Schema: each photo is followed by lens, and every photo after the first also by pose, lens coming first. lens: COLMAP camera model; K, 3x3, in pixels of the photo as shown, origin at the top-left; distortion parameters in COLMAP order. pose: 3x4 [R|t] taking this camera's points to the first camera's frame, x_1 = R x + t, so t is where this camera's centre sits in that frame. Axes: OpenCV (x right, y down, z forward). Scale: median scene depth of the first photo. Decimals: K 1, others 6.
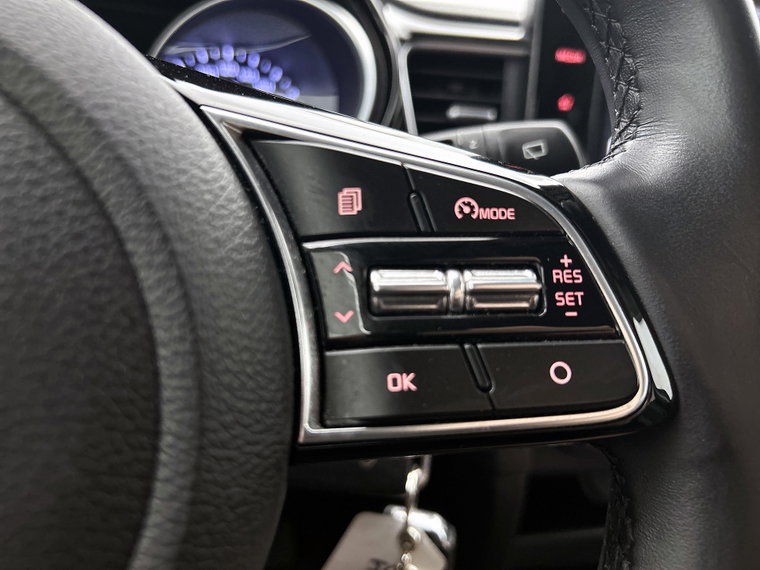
lens RADIAL K [[583.9, 0, 361.2], [0, 583.9, 288.2], [0, 0, 1]] dist [0.048576, -0.162739]
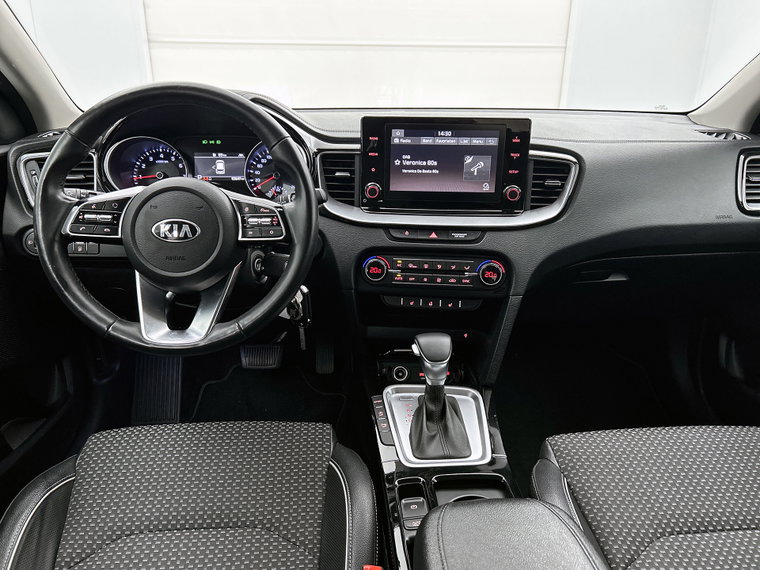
lens RADIAL K [[614.4, 0, 380.0], [0, 614.4, 285.0], [0, 0, 1]] dist [0.094657, -0.208304]
pose [[0.962005, 0.022359, -0.272114, 3.675821], [-0.011550, 0.999082, 0.041258, 0.457385], [0.272786, -0.036548, 0.961380, -5.979092]]
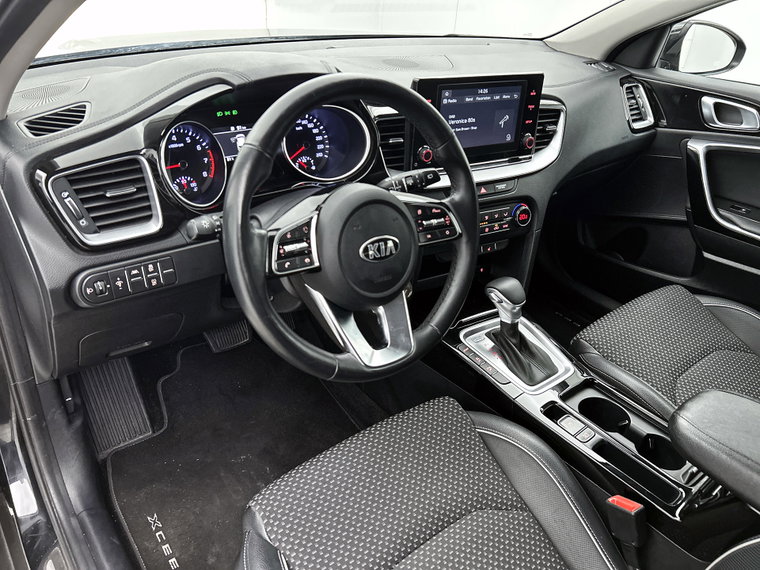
lens RADIAL K [[614.4, 0, 380.0], [0, 614.4, 285.0], [0, 0, 1]] dist [0.094657, -0.208304]
pose [[0.934058, -0.181386, 0.307629, -2.782656], [0.094604, 0.956312, 0.276618, -1.312918], [-0.344364, -0.229274, 0.910410, -5.700299]]
